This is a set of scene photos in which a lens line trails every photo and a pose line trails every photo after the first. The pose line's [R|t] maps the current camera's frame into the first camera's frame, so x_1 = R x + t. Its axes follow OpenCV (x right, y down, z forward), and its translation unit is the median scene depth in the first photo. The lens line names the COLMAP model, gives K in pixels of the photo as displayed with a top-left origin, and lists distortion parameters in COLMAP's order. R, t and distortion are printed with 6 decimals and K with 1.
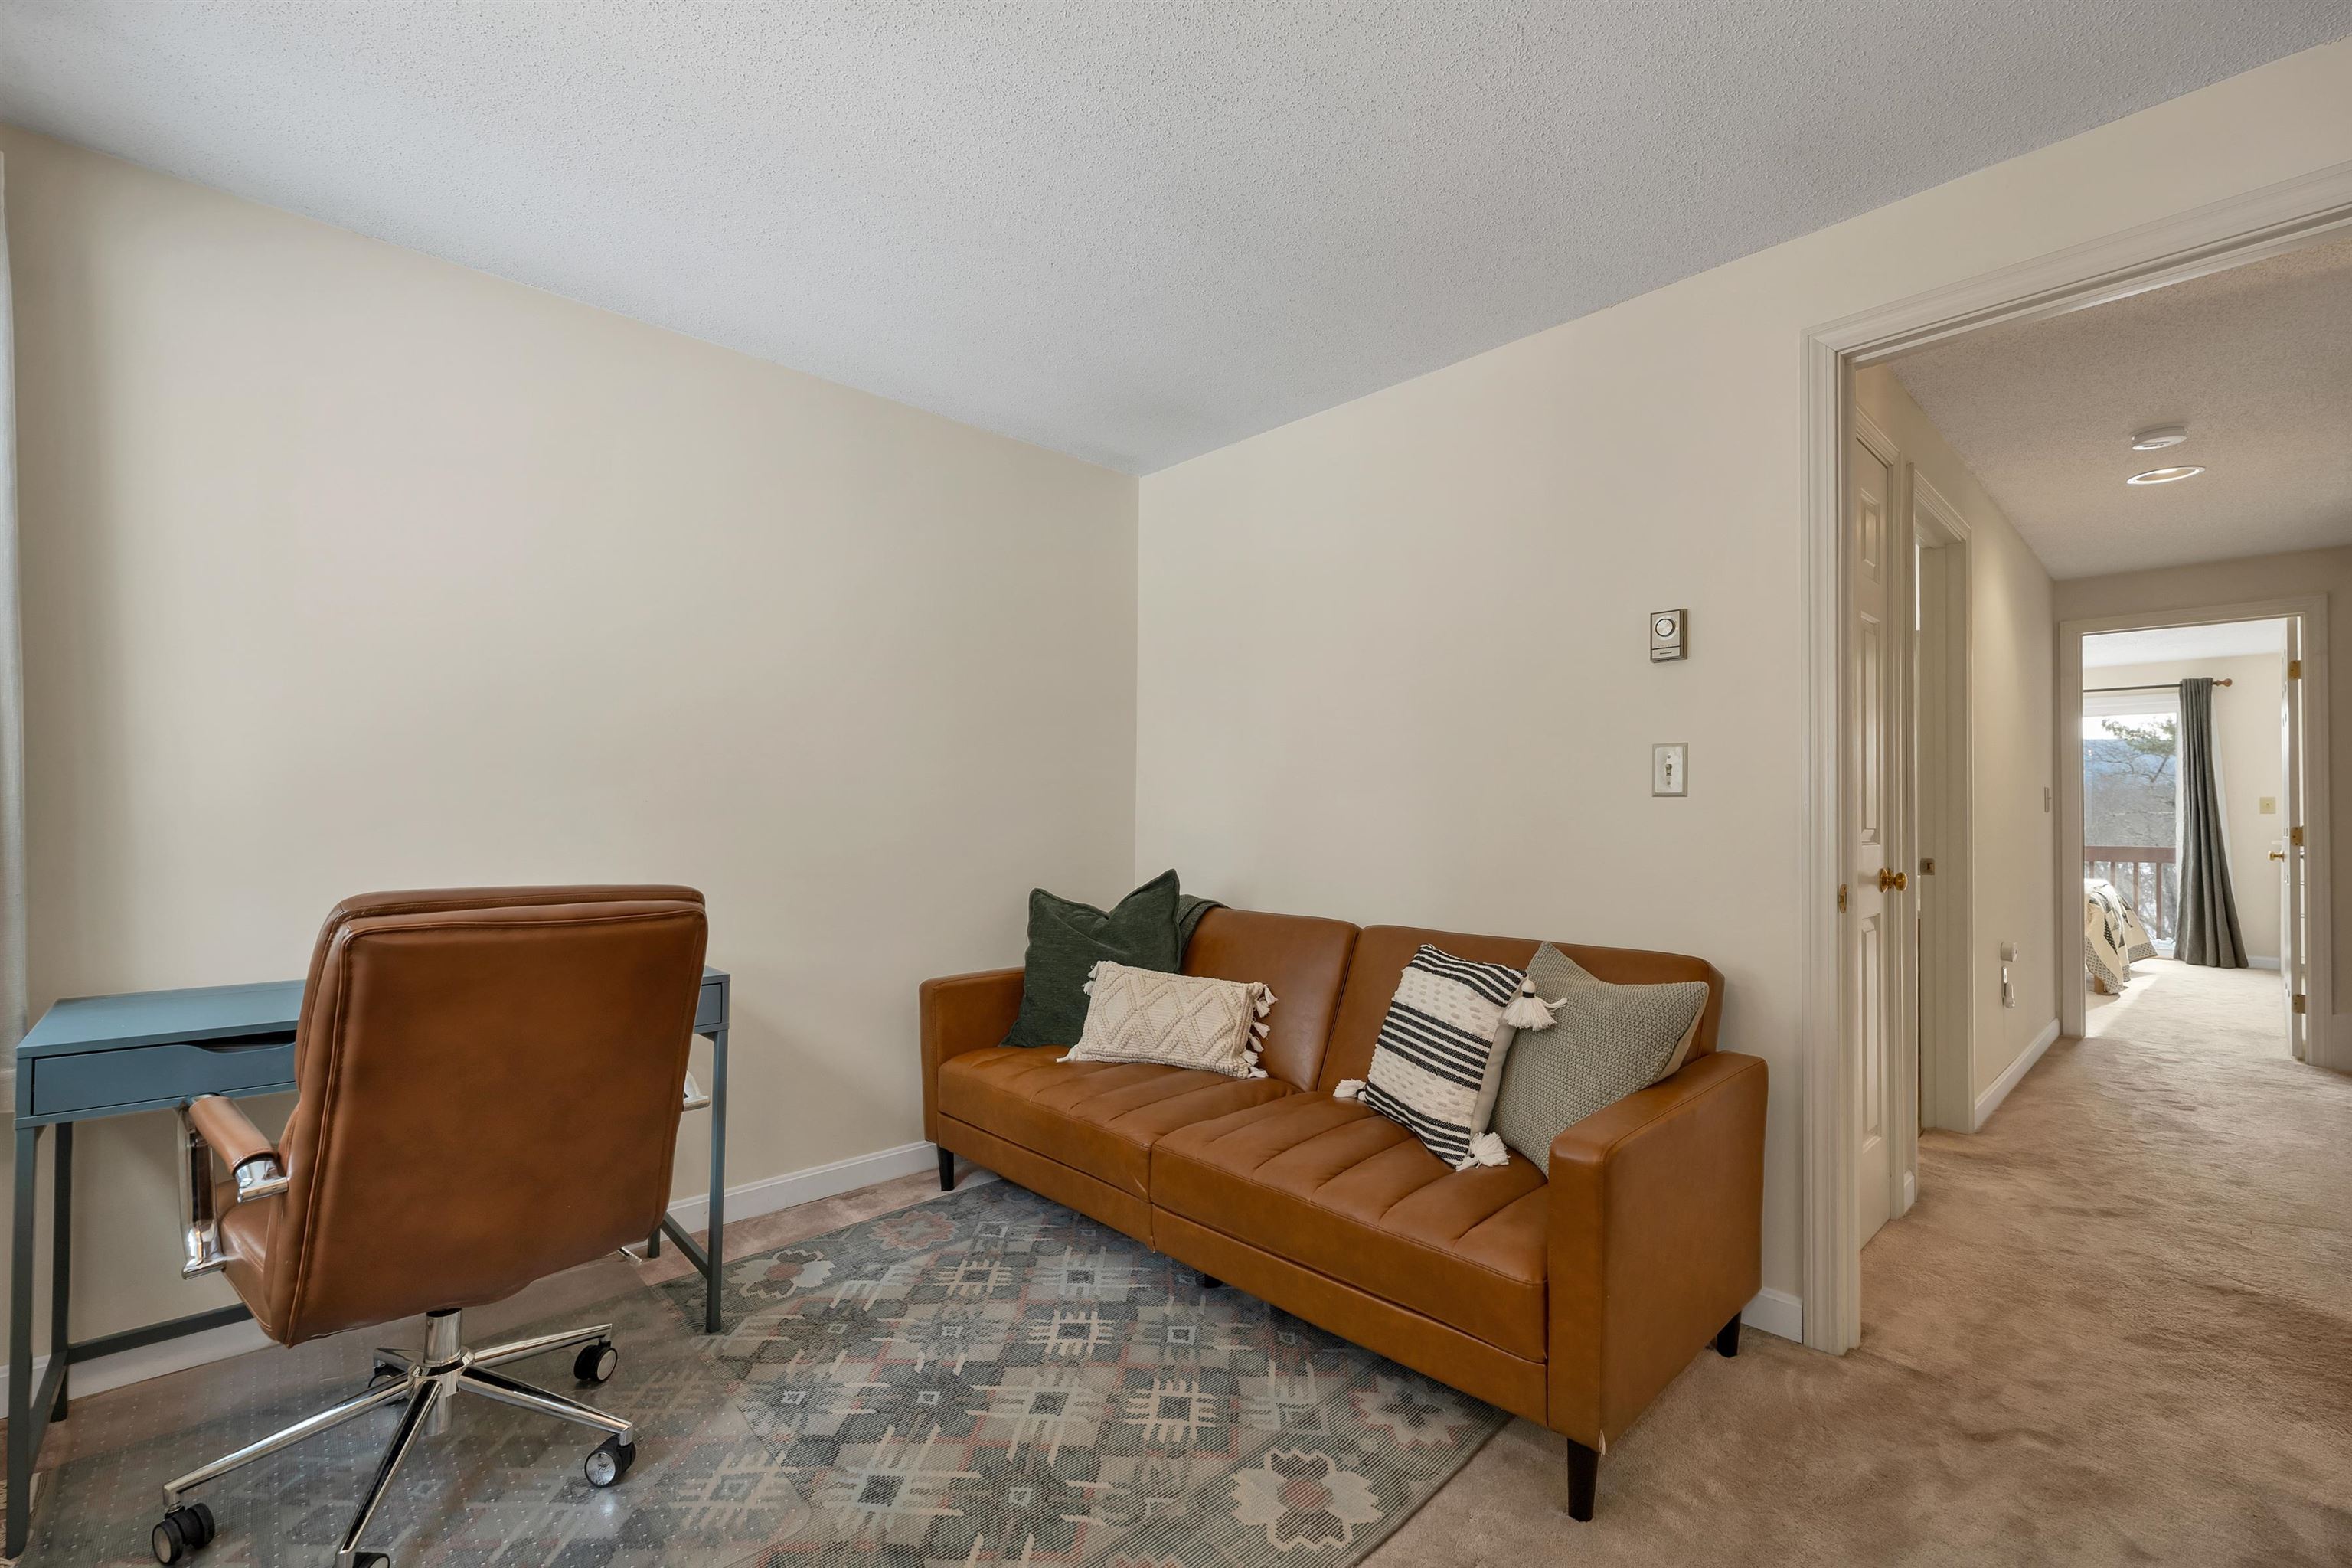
lens RADIAL K [[1006.3, 0, 1172.3], [0, 1006.3, 790.2], [0, 0, 1]] dist [0.001116, 0.000283]
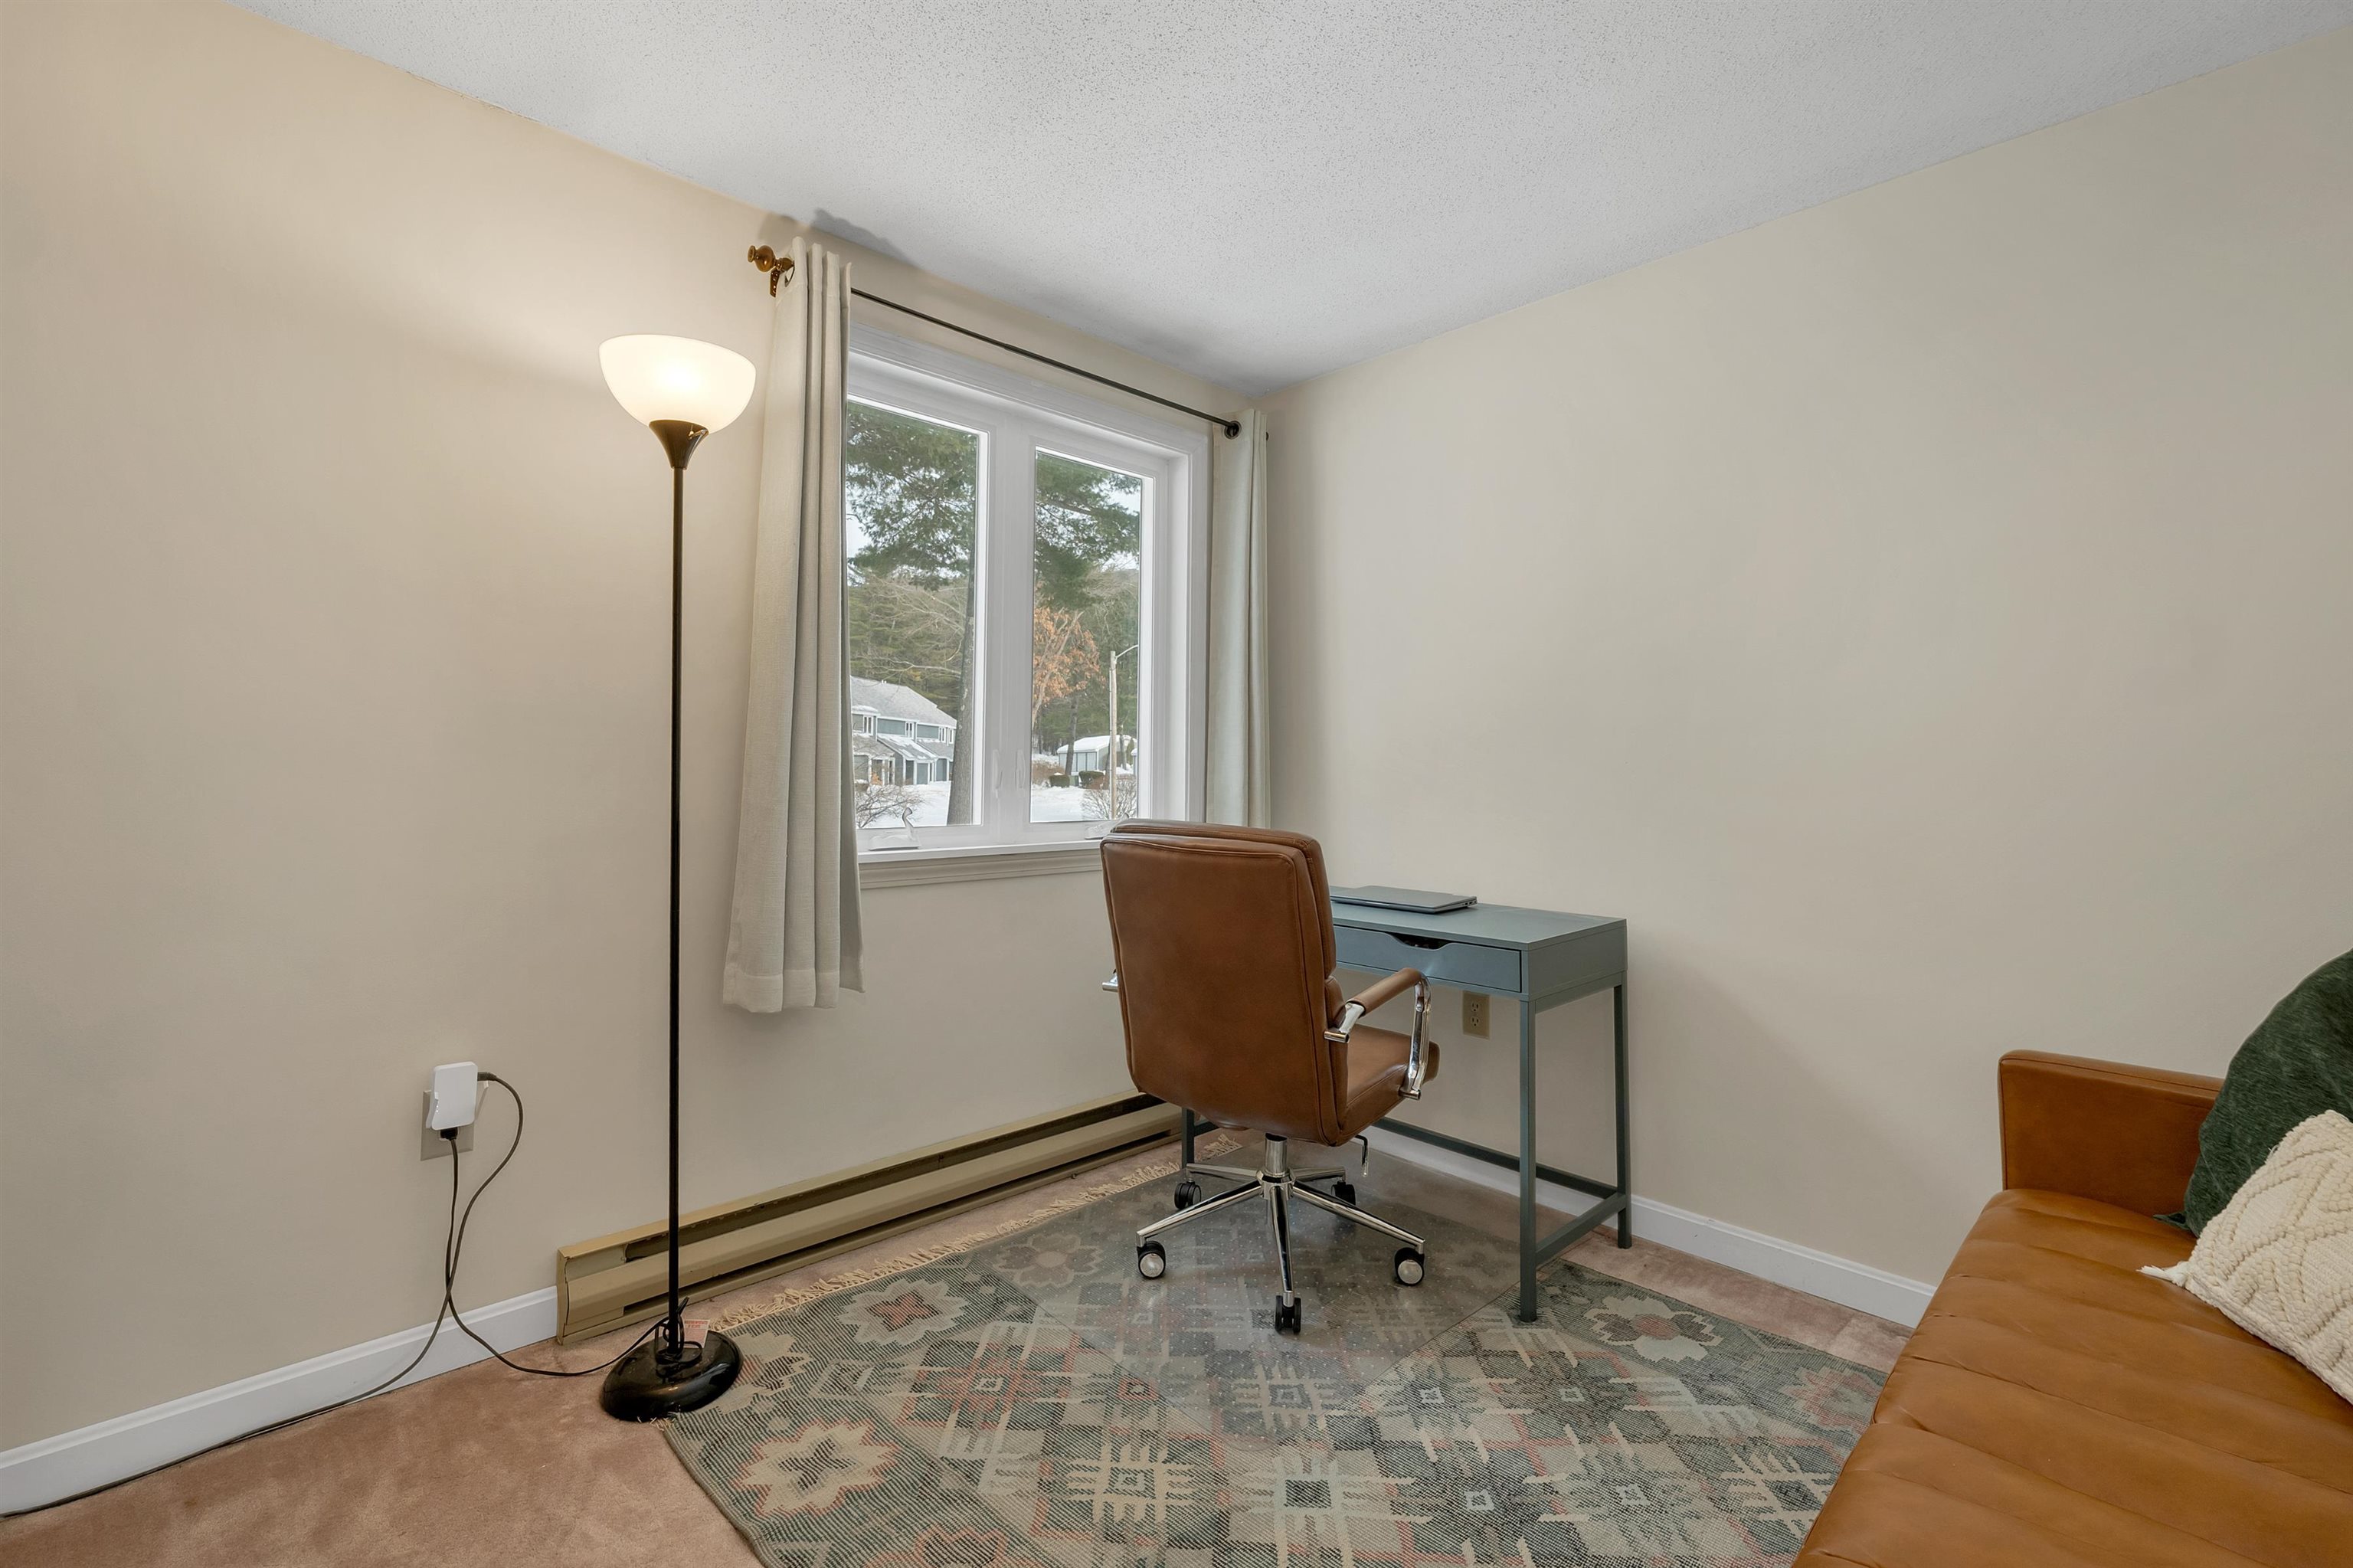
lens RADIAL K [[1020.8, 0, 1175.6], [0, 1020.8, 777.6], [0, 0, 1]] dist [-0.001448, -0.000014]
pose [[0.003676, -0.001255, -0.999992, 0.541221], [0.011422, 0.999934, -0.001213, 0.029775], [0.999928, -0.011417, 0.003690, 0.735709]]
